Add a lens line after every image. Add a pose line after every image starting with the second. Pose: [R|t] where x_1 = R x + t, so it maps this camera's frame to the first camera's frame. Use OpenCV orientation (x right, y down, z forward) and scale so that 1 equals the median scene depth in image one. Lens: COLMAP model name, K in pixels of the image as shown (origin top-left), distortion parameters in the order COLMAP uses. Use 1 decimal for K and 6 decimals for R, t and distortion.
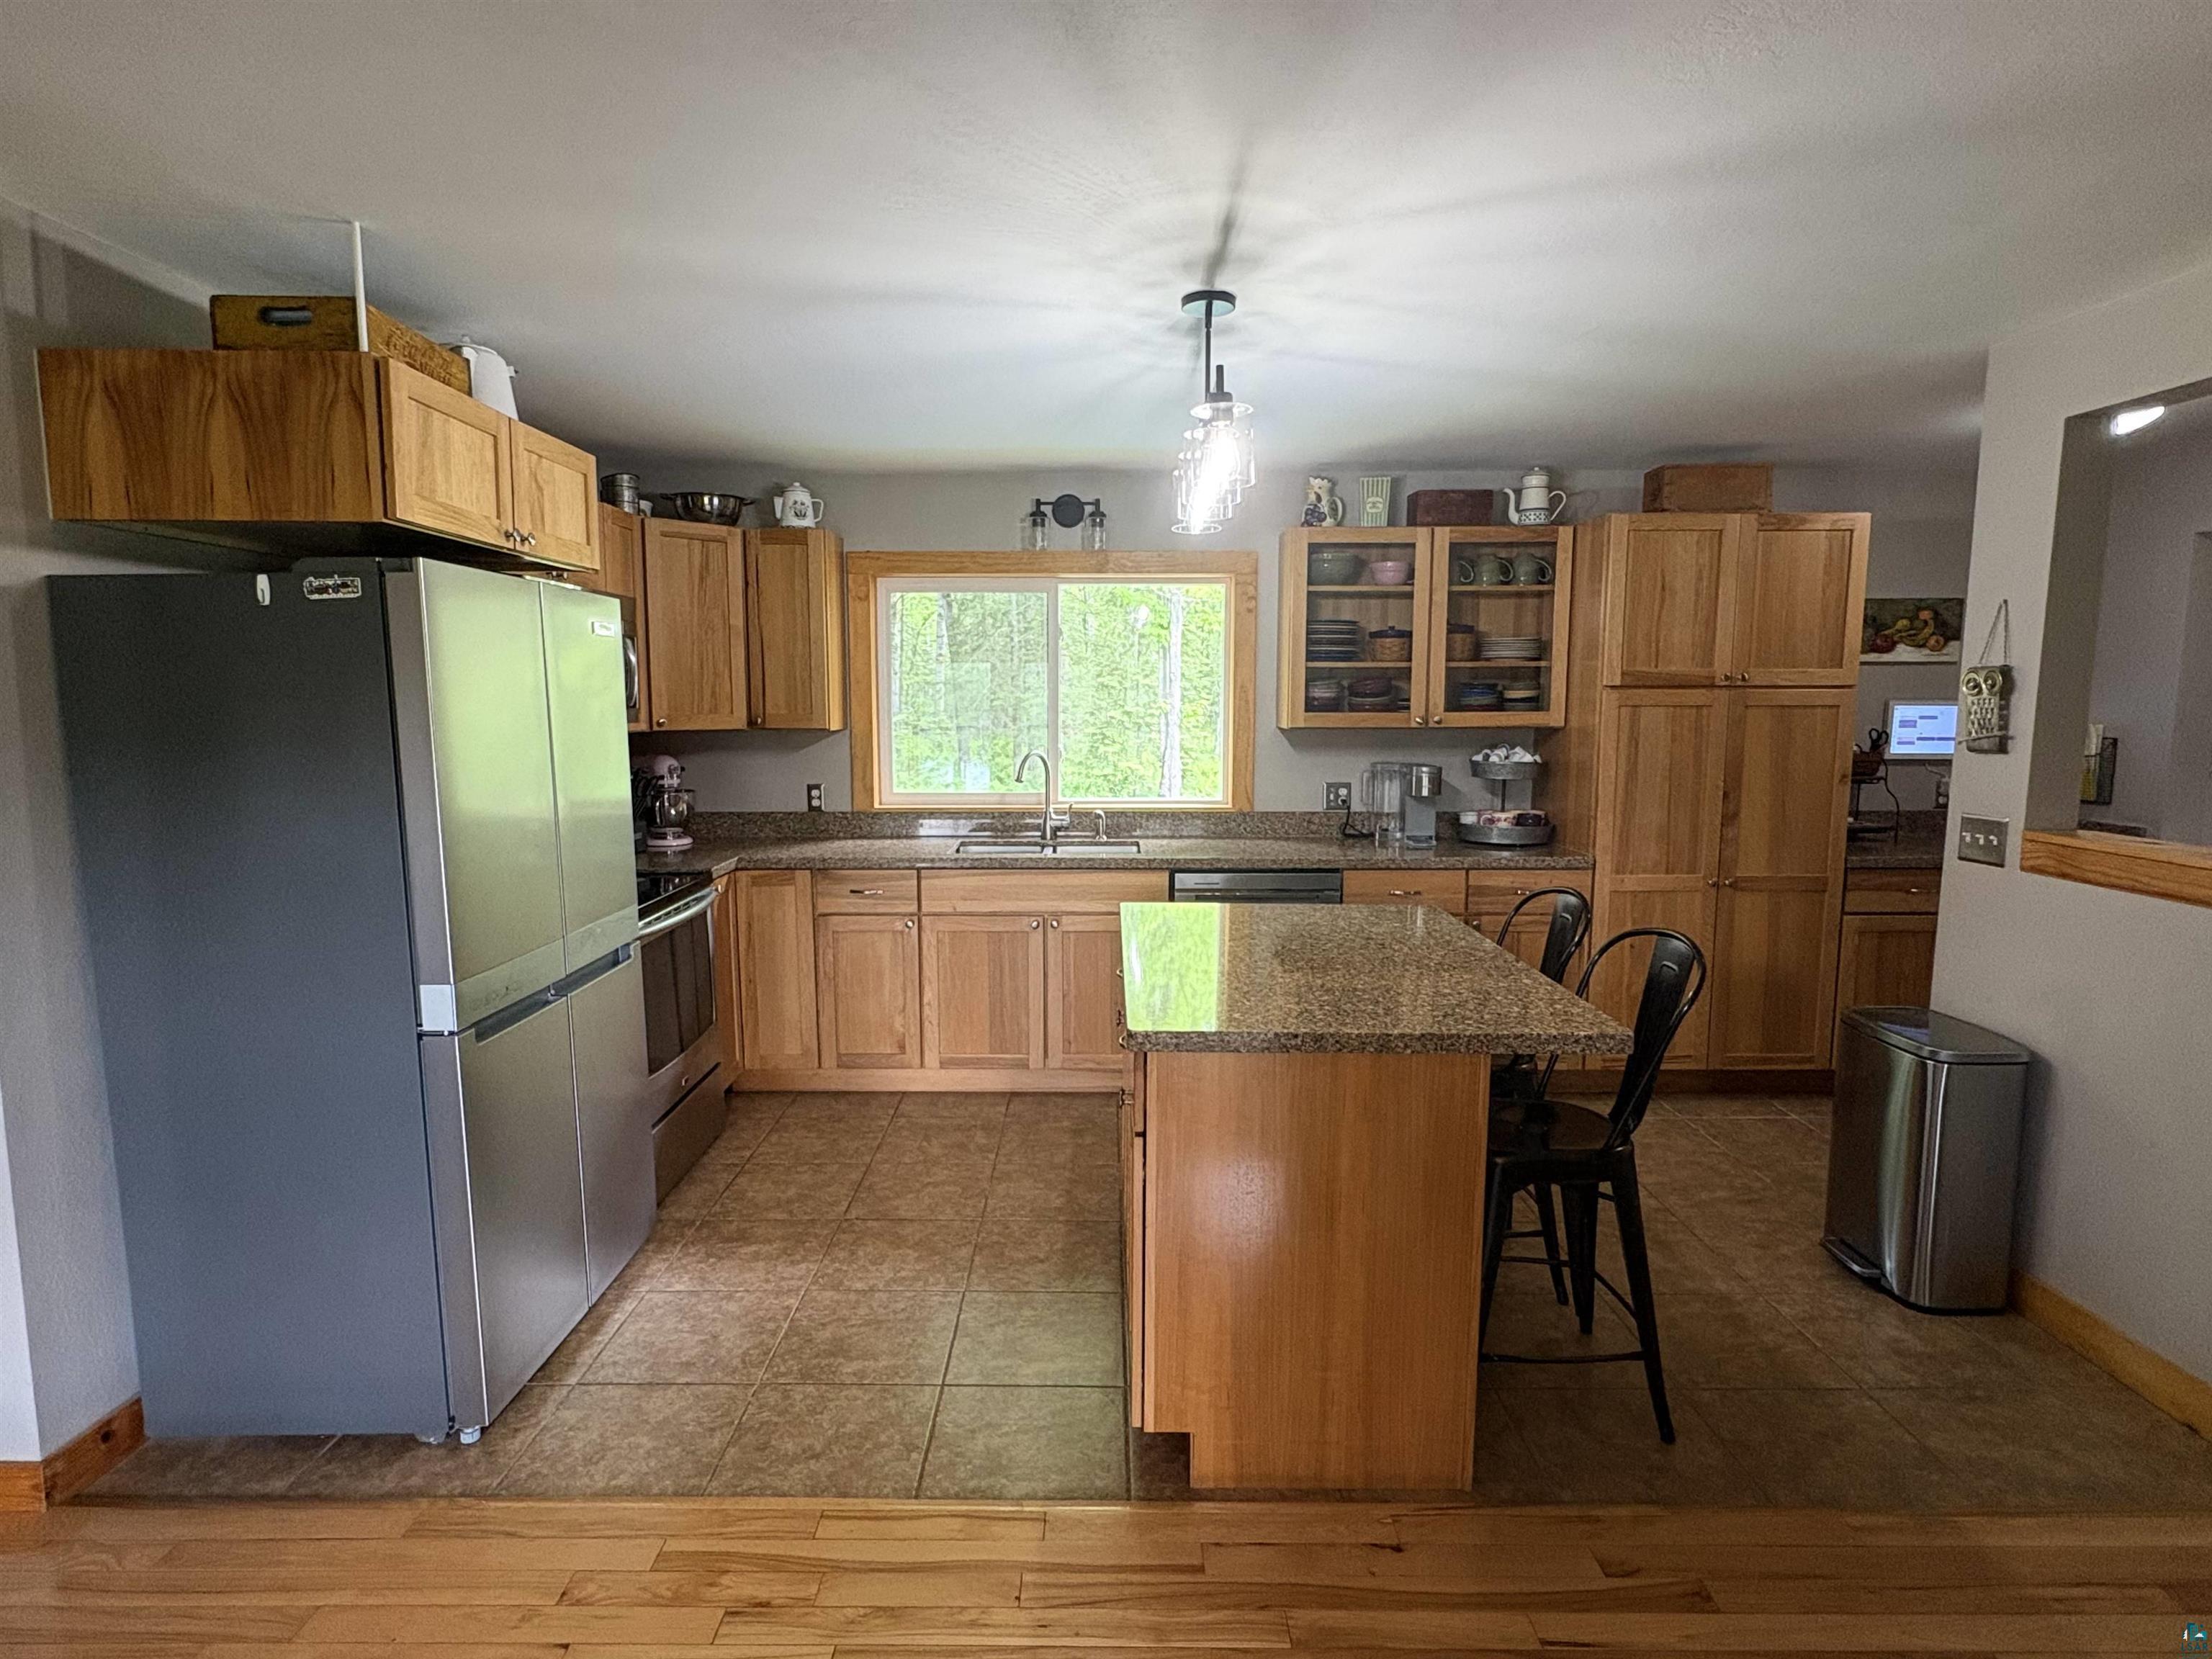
lens RADIAL K [[1162.3, 0, 1102.6], [0, 1162.3, 831.1], [0, 0, 1]] dist [-0.000946, 0.001636]
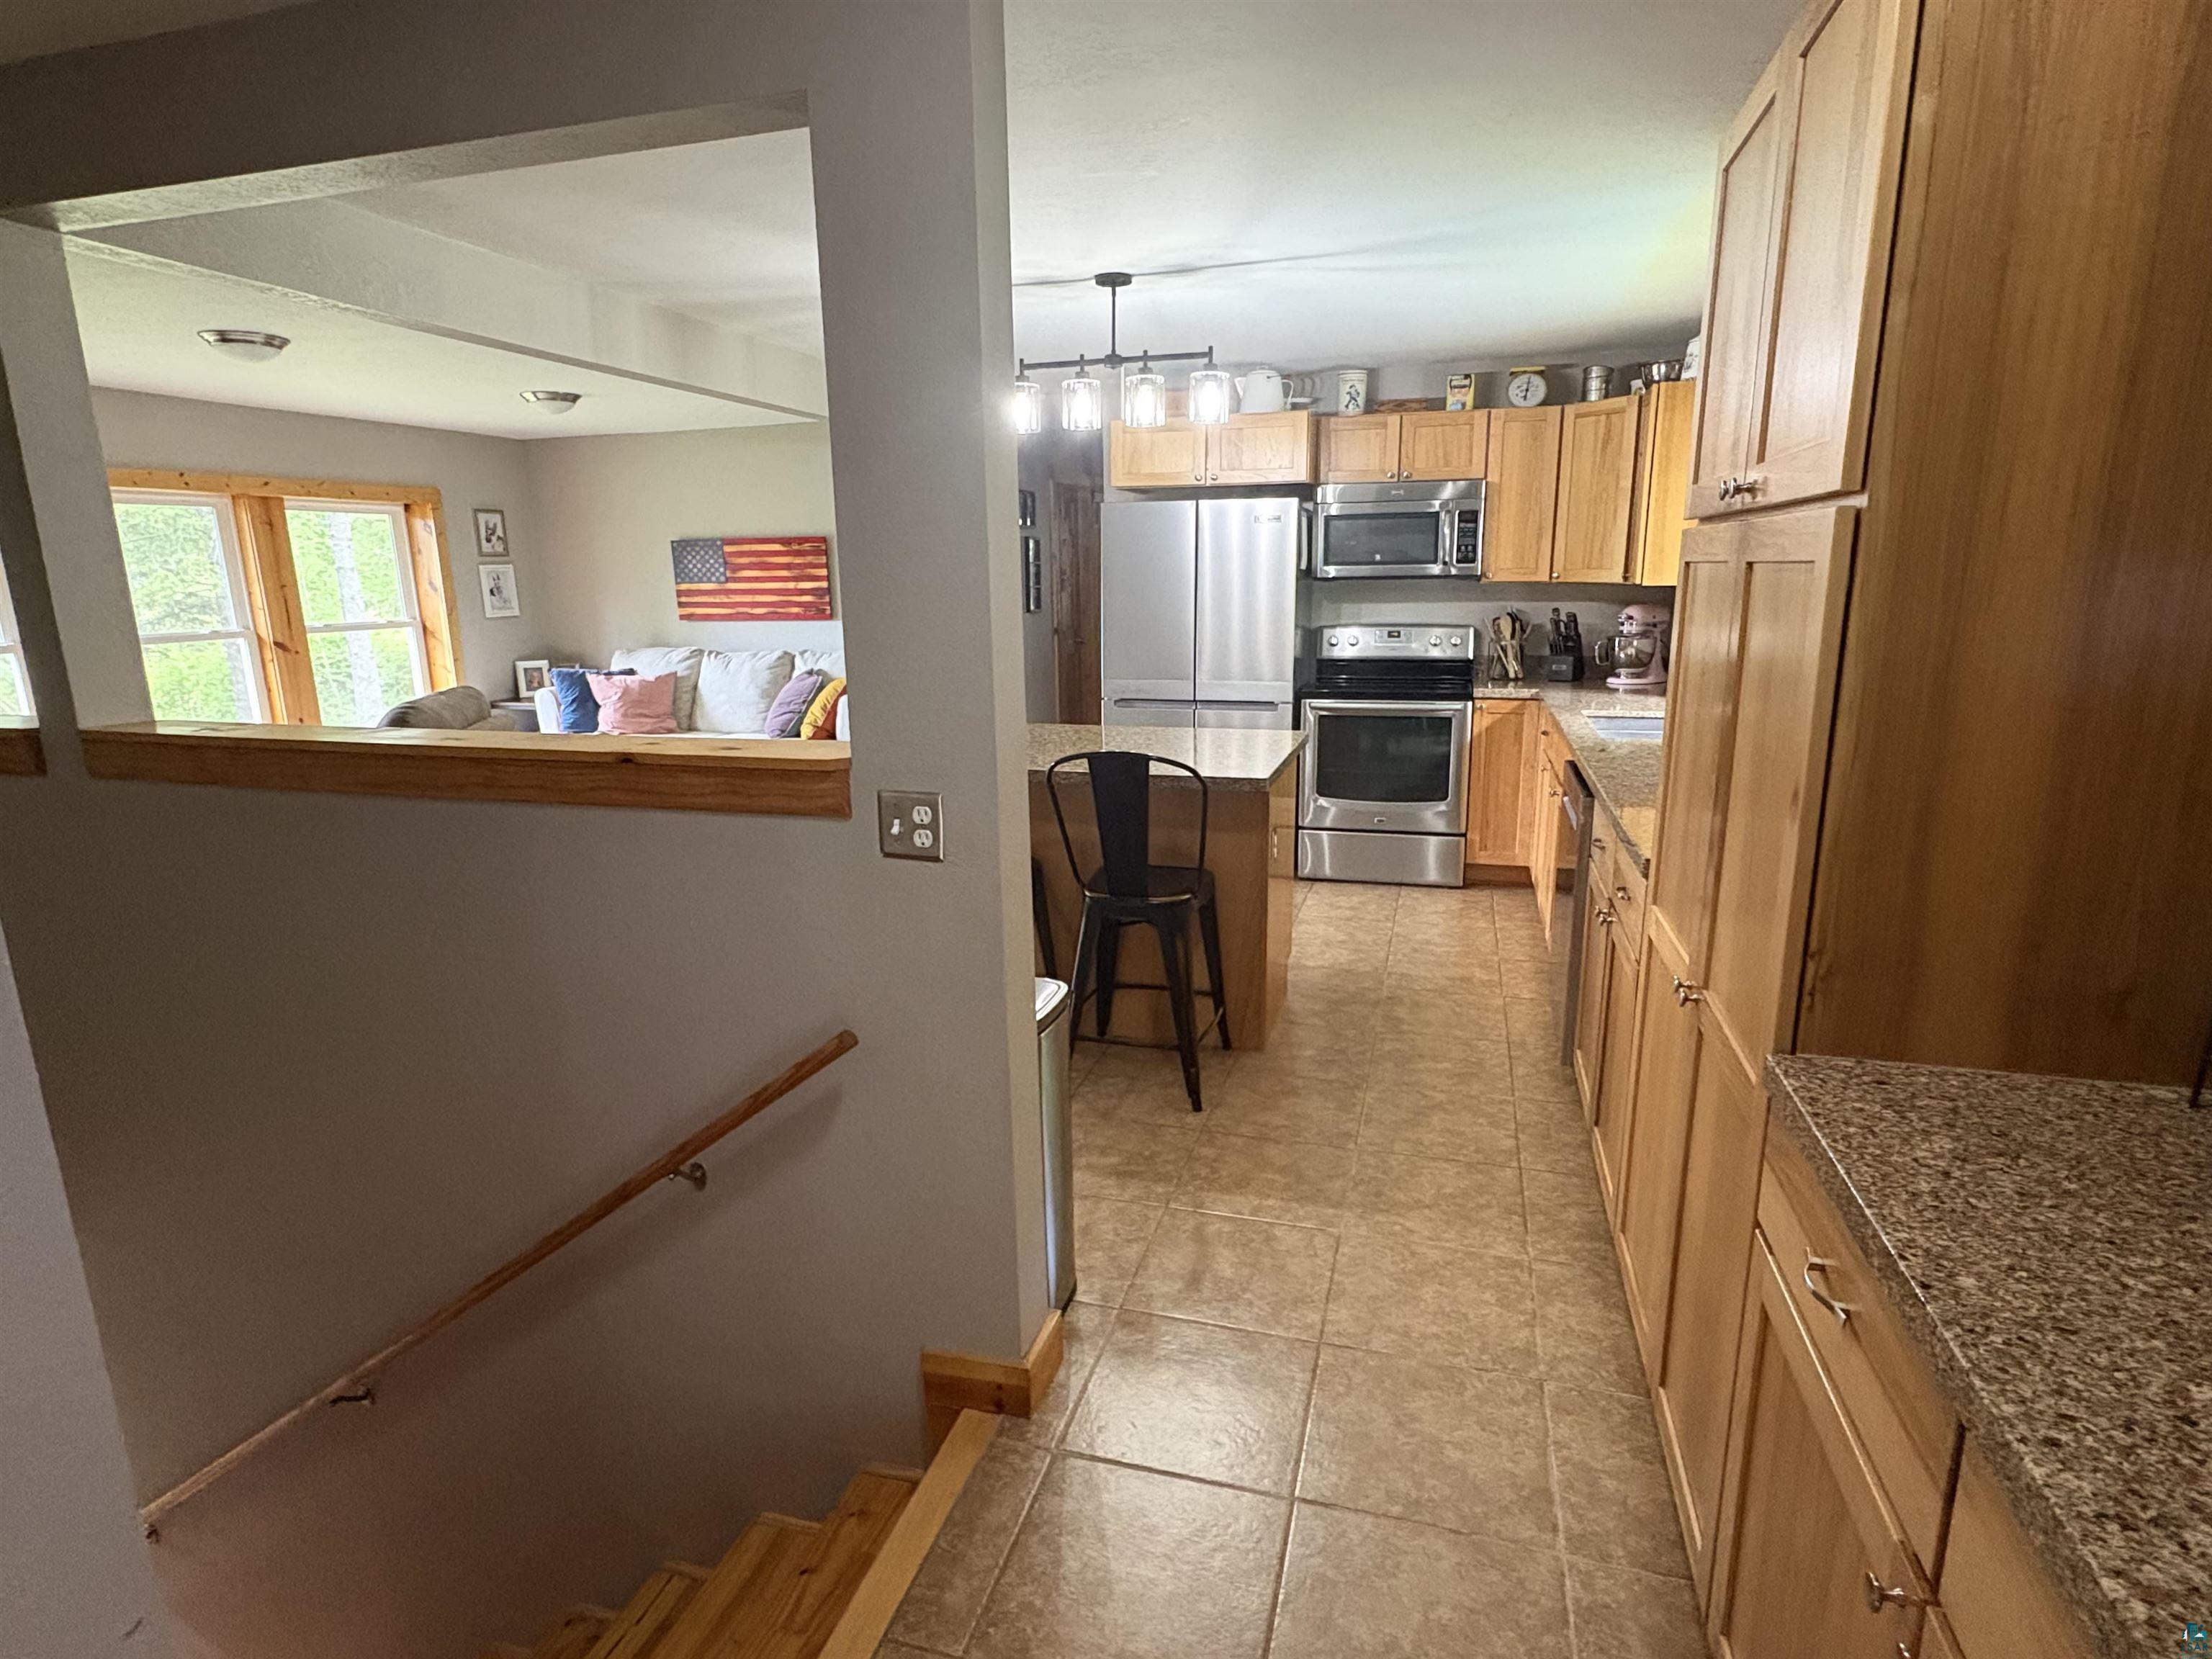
lens RADIAL K [[1162.3, 0, 1099.3], [0, 1162.3, 836.0], [0, 0, 1]] dist [-0.000946, 0.001636]
pose [[-0.290019, 0.220325, -0.931314, 1.307680], [-0.097214, 0.961323, 0.257697, -0.131380], [0.952071, 0.165274, -0.257383, 1.205036]]
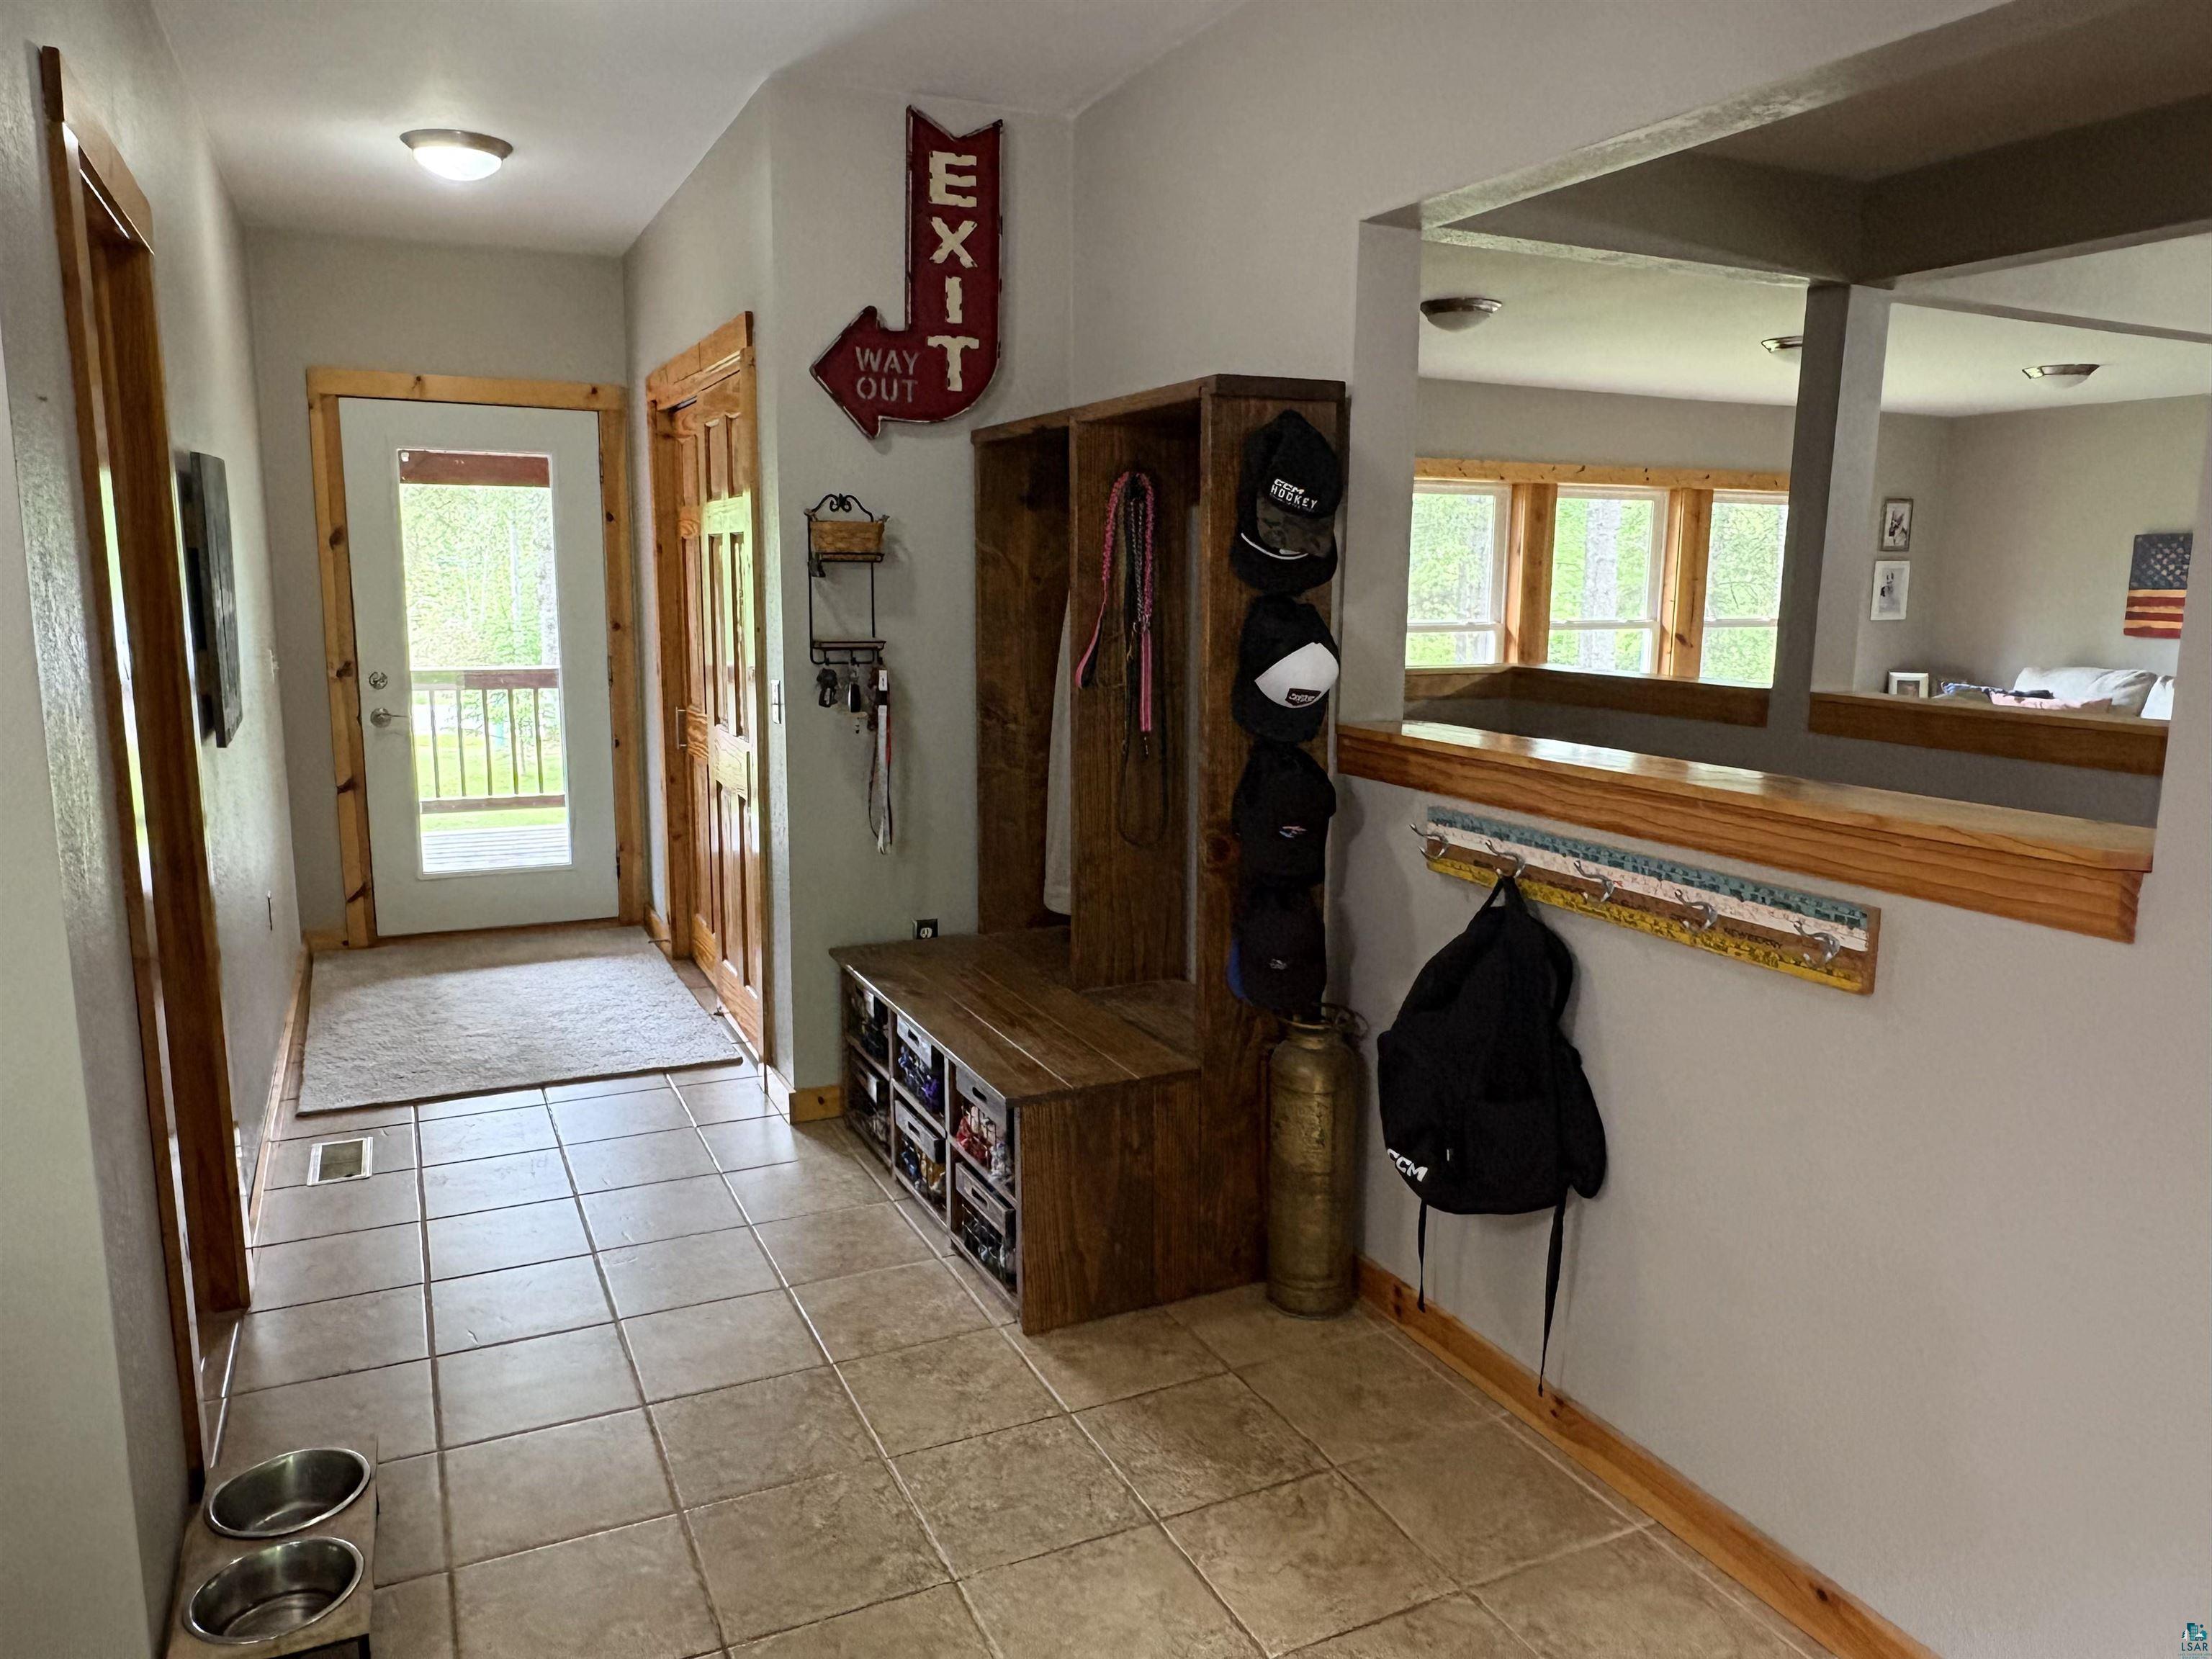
lens RADIAL K [[1518.8, 0, 1096.8], [0, 1518.8, 841.4], [0, 0, 1]] dist [-0.008958, 0.012304]
pose [[-0.904911, 0.068633, -0.420029, 1.812137], [-0.057714, 0.958006, 0.280879, -0.130647], [0.421668, 0.278412, -0.862950, 1.199738]]
